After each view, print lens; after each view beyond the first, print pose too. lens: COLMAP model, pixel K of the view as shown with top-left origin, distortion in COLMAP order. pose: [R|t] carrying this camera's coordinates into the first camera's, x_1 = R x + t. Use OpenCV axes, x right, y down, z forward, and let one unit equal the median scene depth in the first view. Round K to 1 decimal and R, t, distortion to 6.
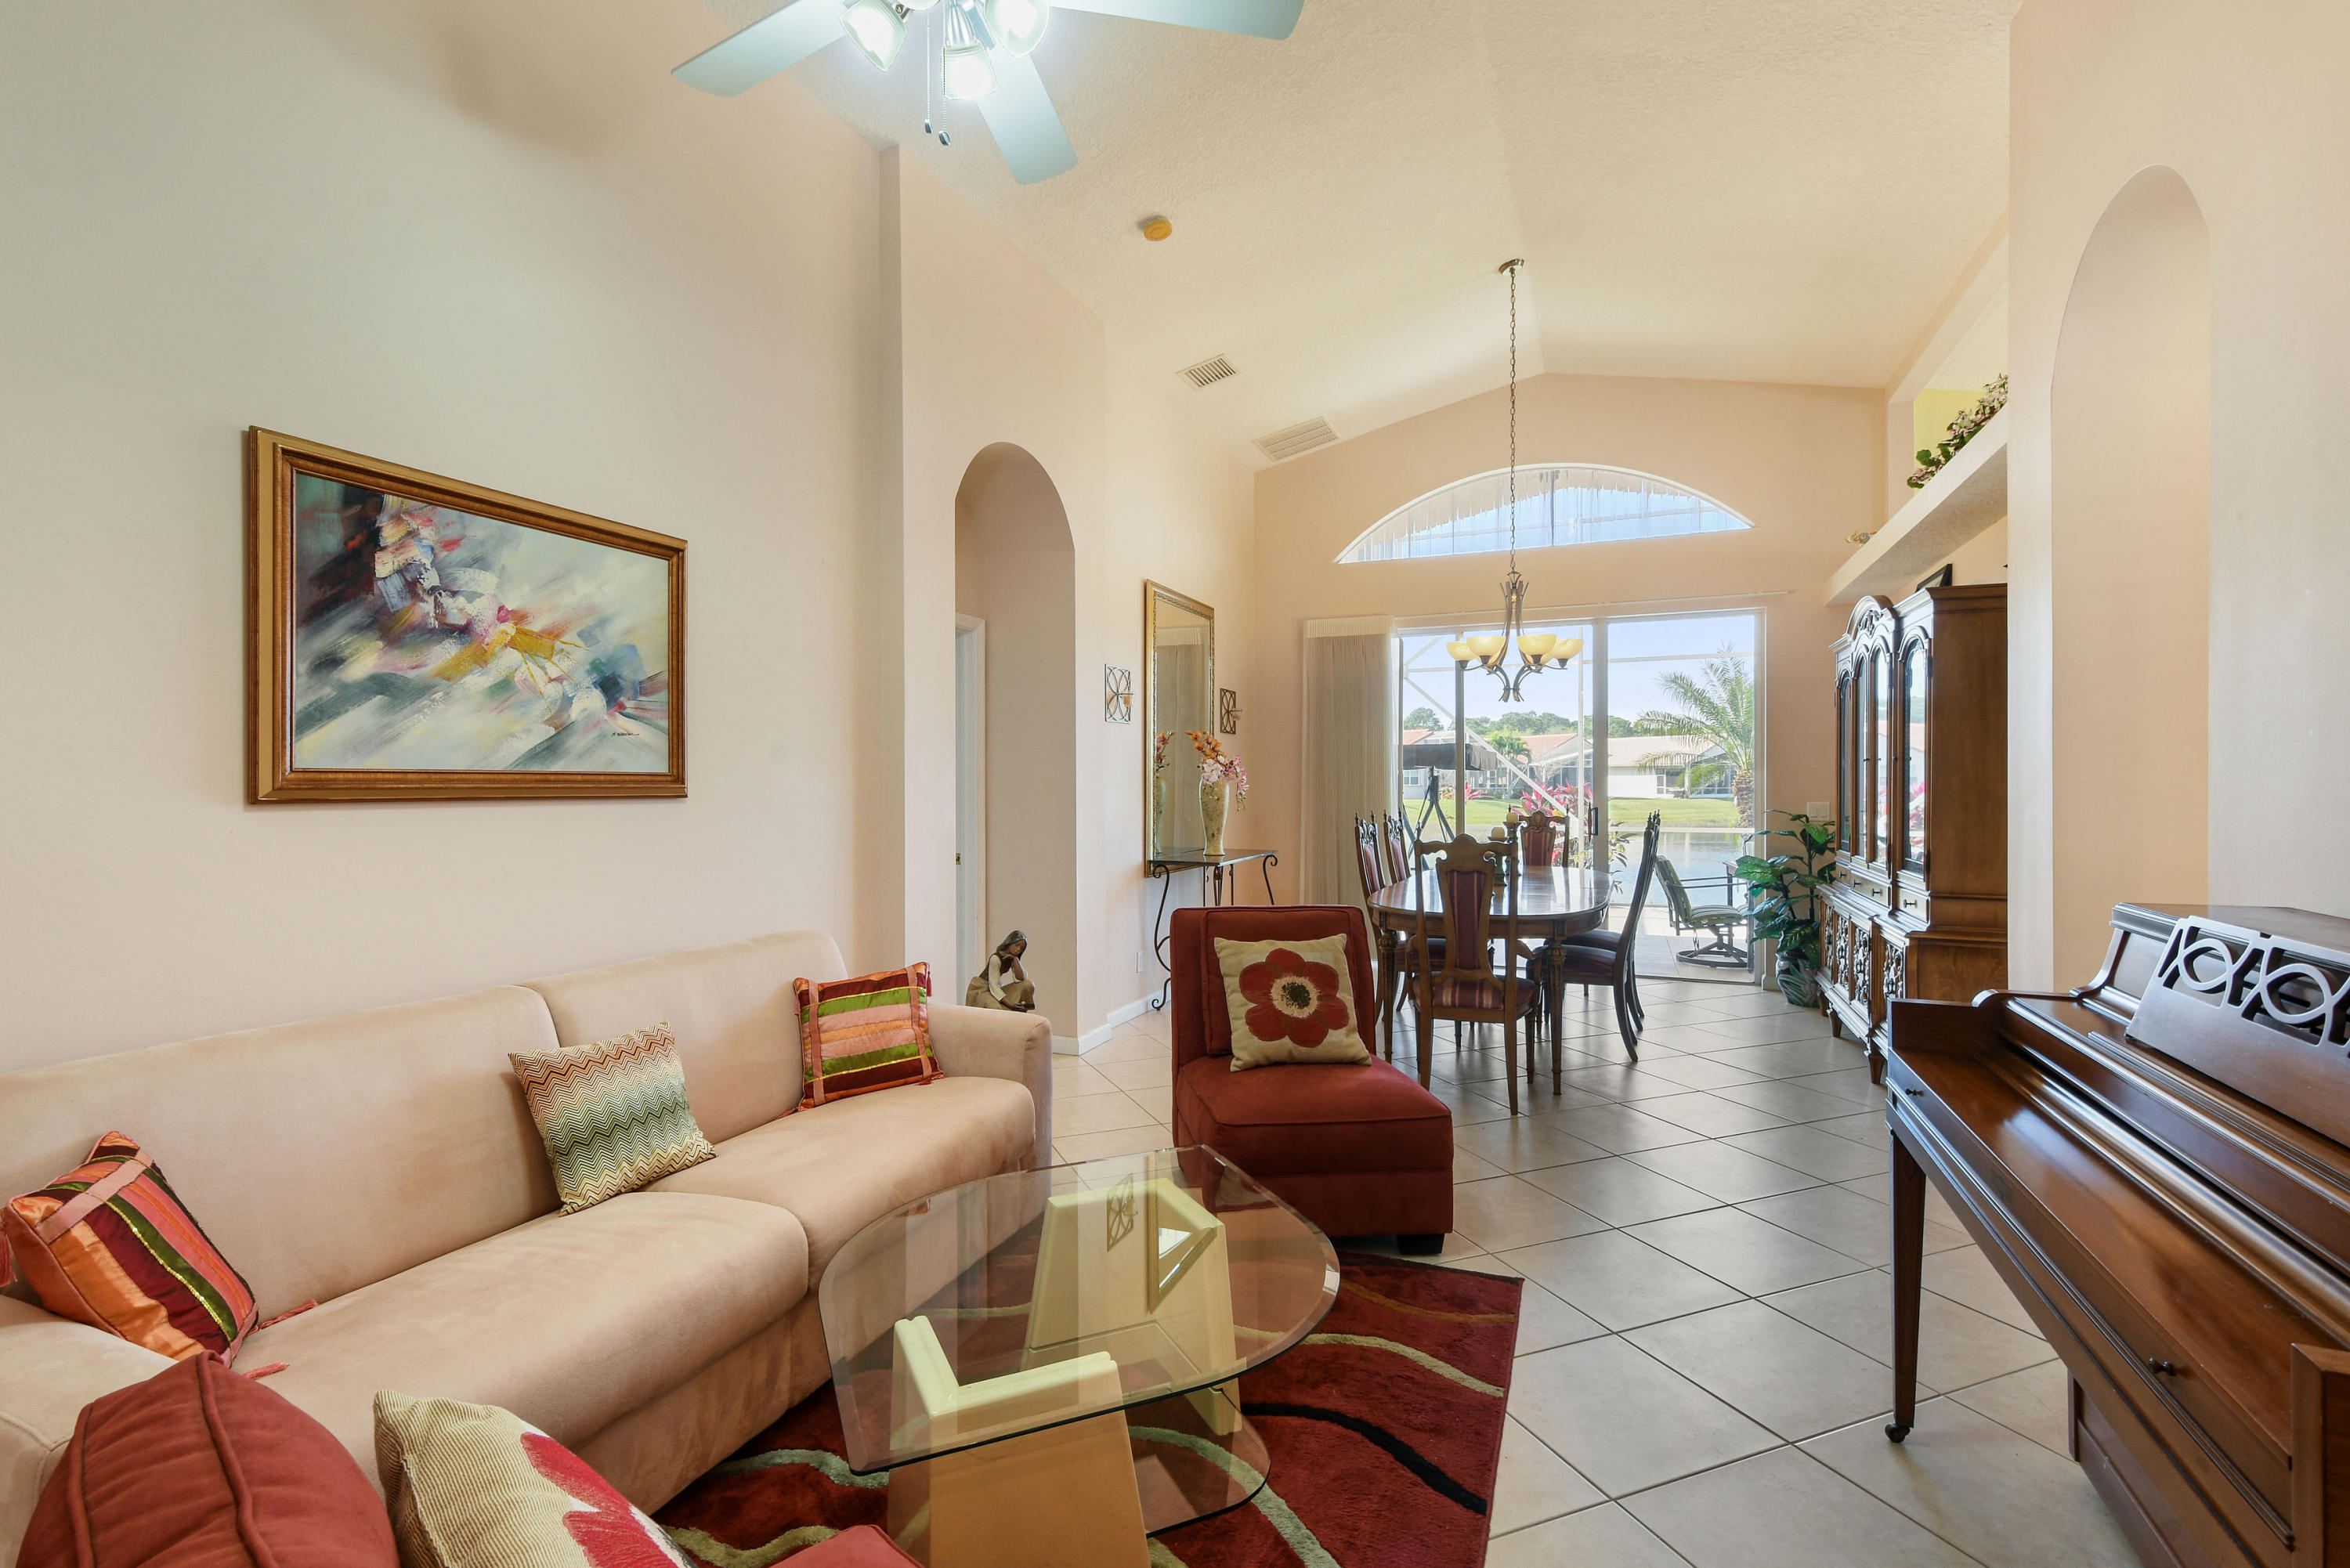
lens RADIAL K [[1048.6, 0, 1164.7], [0, 1048.6, 779.8], [0, 0, 1]] dist [0.007139, -0.001866]
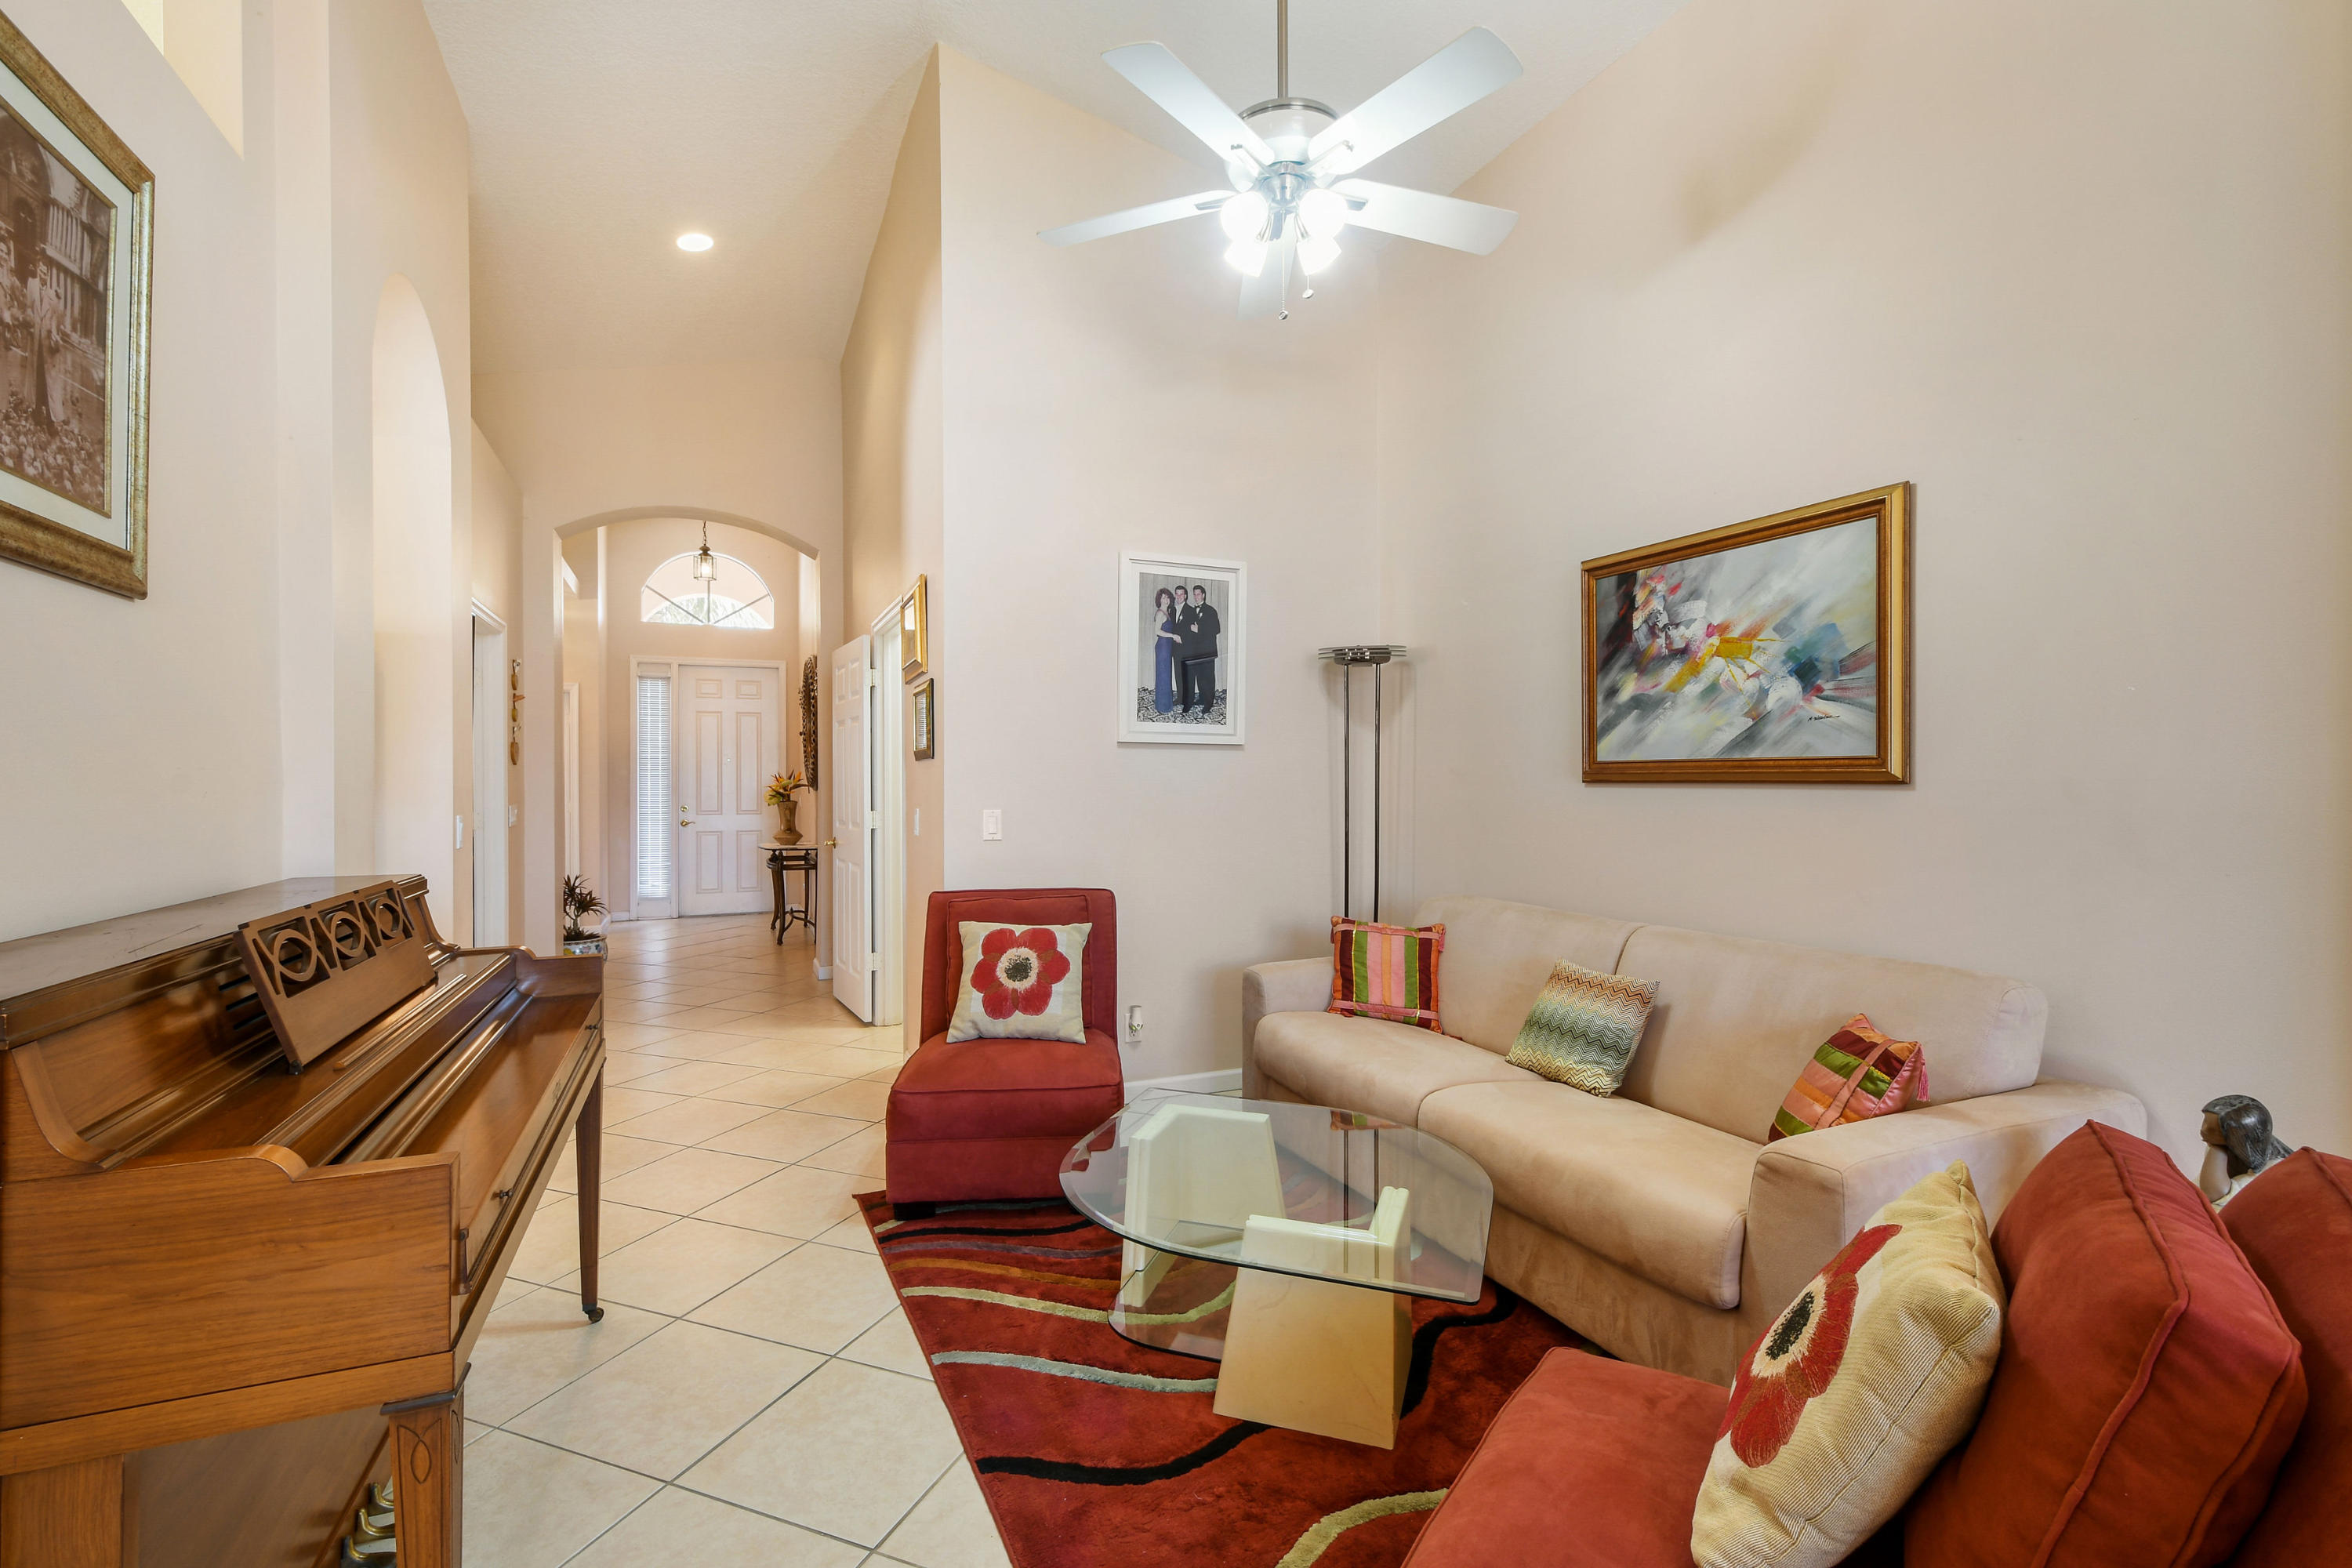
lens RADIAL K [[1049.6, 0, 1168.6], [0, 1049.6, 783.1], [0, 0, 1]] dist [0.007139, -0.001866]
pose [[-0.682206, 0.008663, -0.731109, 0.602481], [0.008965, 0.999954, 0.003483, 0.008335], [0.731105, -0.004179, -0.682252, 1.195210]]
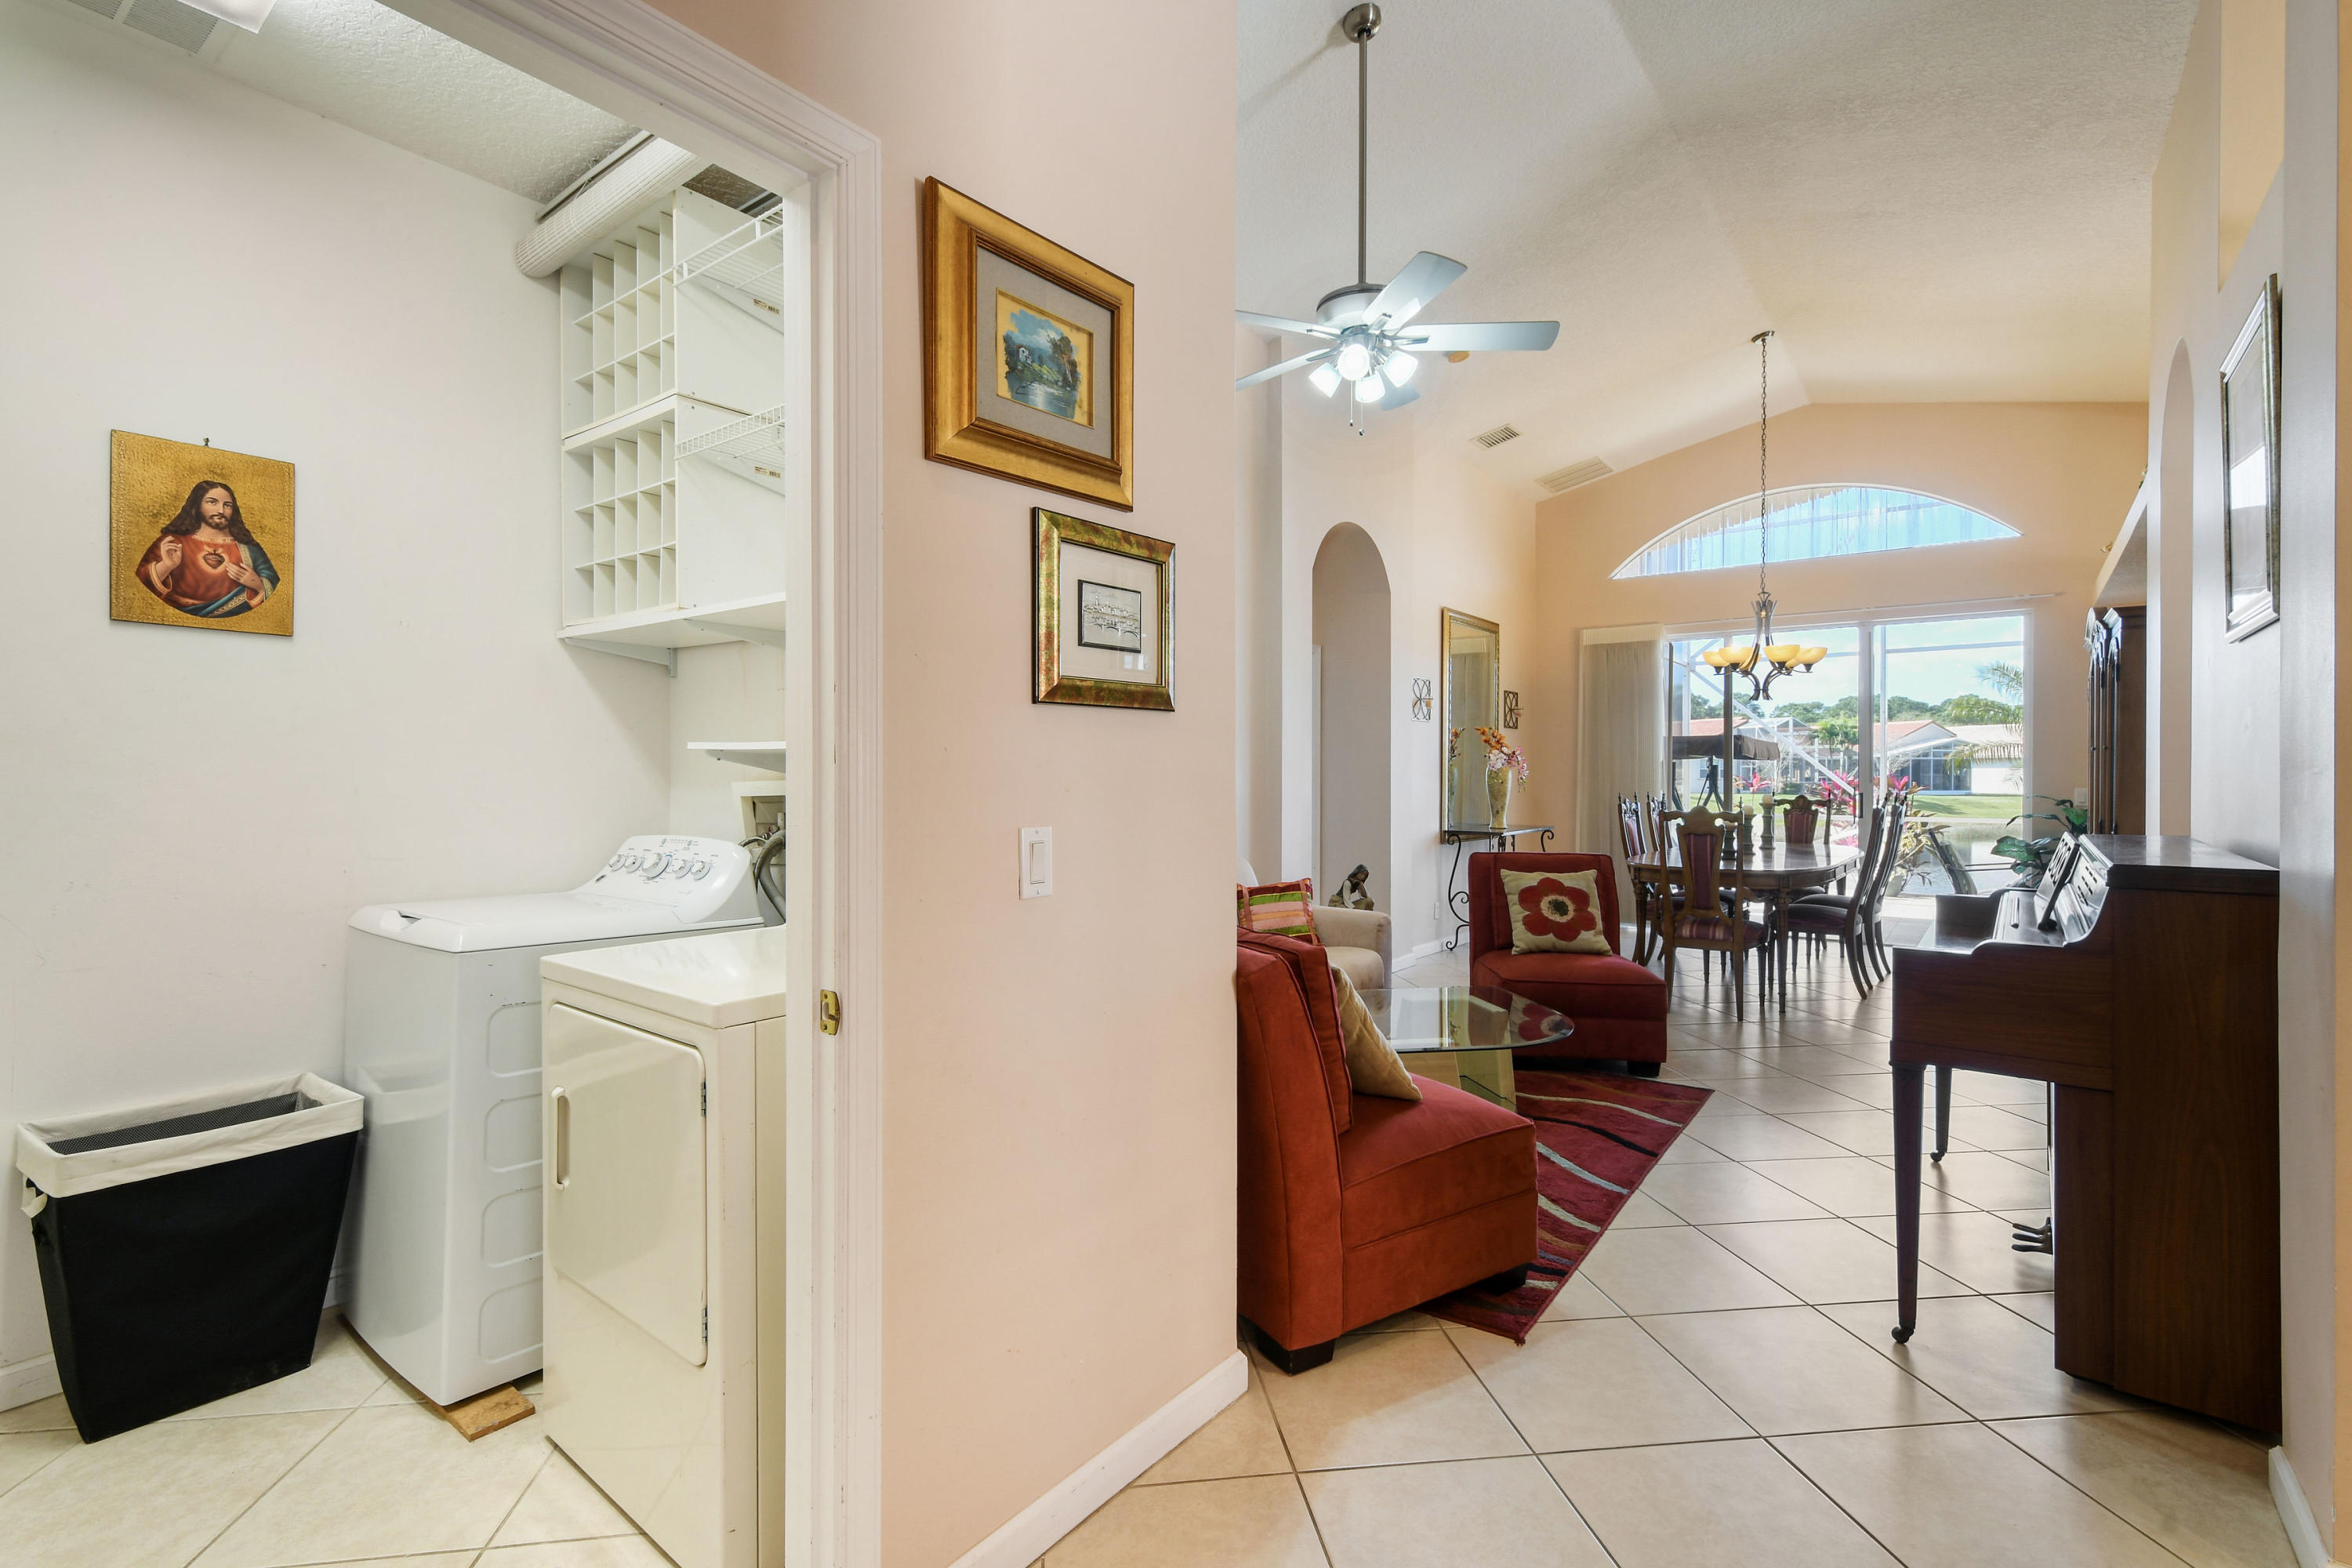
lens RADIAL K [[1049.6, 0, 1168.7], [0, 1049.6, 782.2], [0, 0, 1]] dist [0.007139, -0.001866]
pose [[0.968020, 0.005449, -0.250815, -0.041024], [-0.002999, 0.999944, 0.010149, 0.015773], [0.250856, -0.009072, 0.967982, -0.638427]]
